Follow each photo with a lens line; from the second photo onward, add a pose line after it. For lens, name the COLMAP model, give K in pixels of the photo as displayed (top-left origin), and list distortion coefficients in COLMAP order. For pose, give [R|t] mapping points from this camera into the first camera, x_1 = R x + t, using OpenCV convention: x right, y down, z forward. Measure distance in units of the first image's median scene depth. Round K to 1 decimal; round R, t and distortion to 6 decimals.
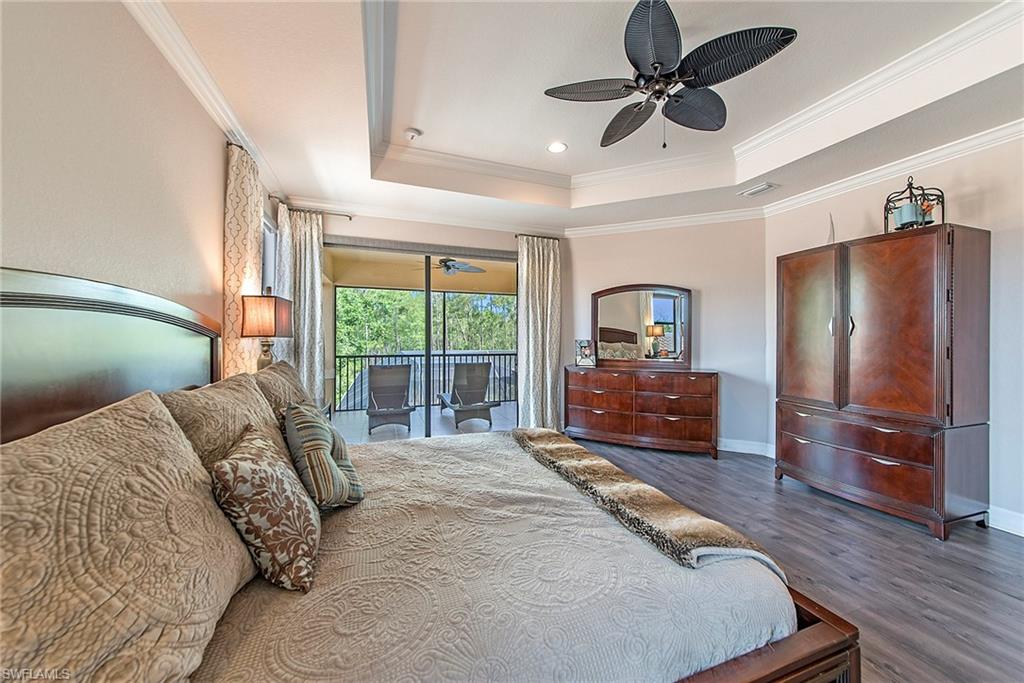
lens RADIAL K [[368.5, 0, 512.2], [0, 368.5, 341.2], [0, 0, 1]] dist [-0.002707, 0.001619]
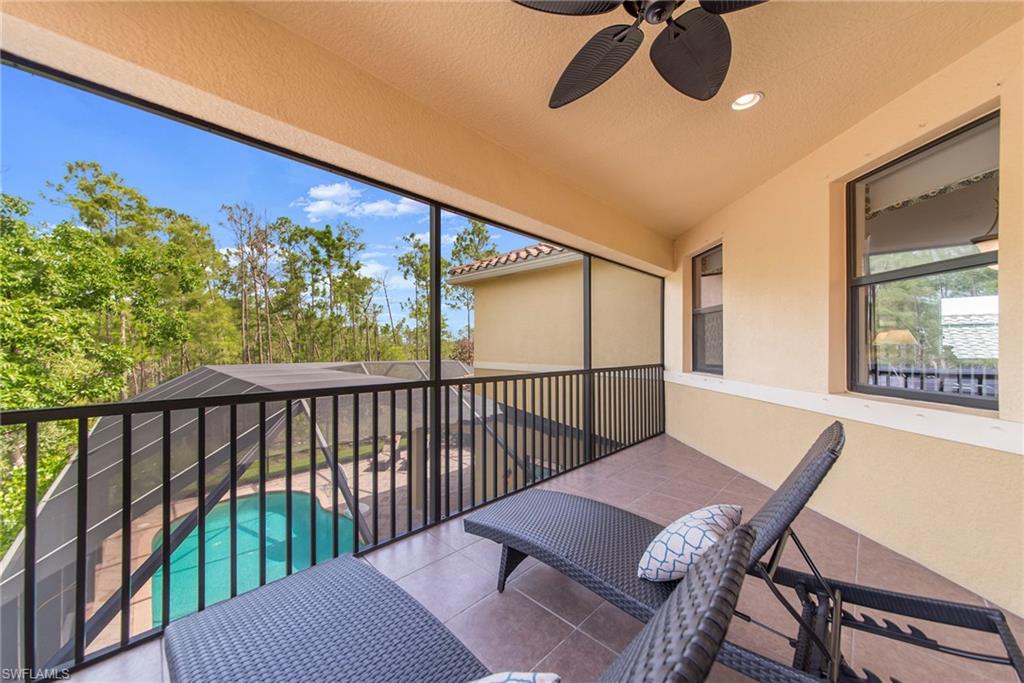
lens RADIAL K [[368.5, 0, 493.2], [0, 368.5, 349.2], [0, 0, 1]] dist [-0.002707, 0.001619]
pose [[0.913890, 0.003697, 0.405946, -0.233628], [-0.001246, 0.999979, -0.006303, 0.006152], [-0.405961, 0.005254, 0.913875, 0.545689]]
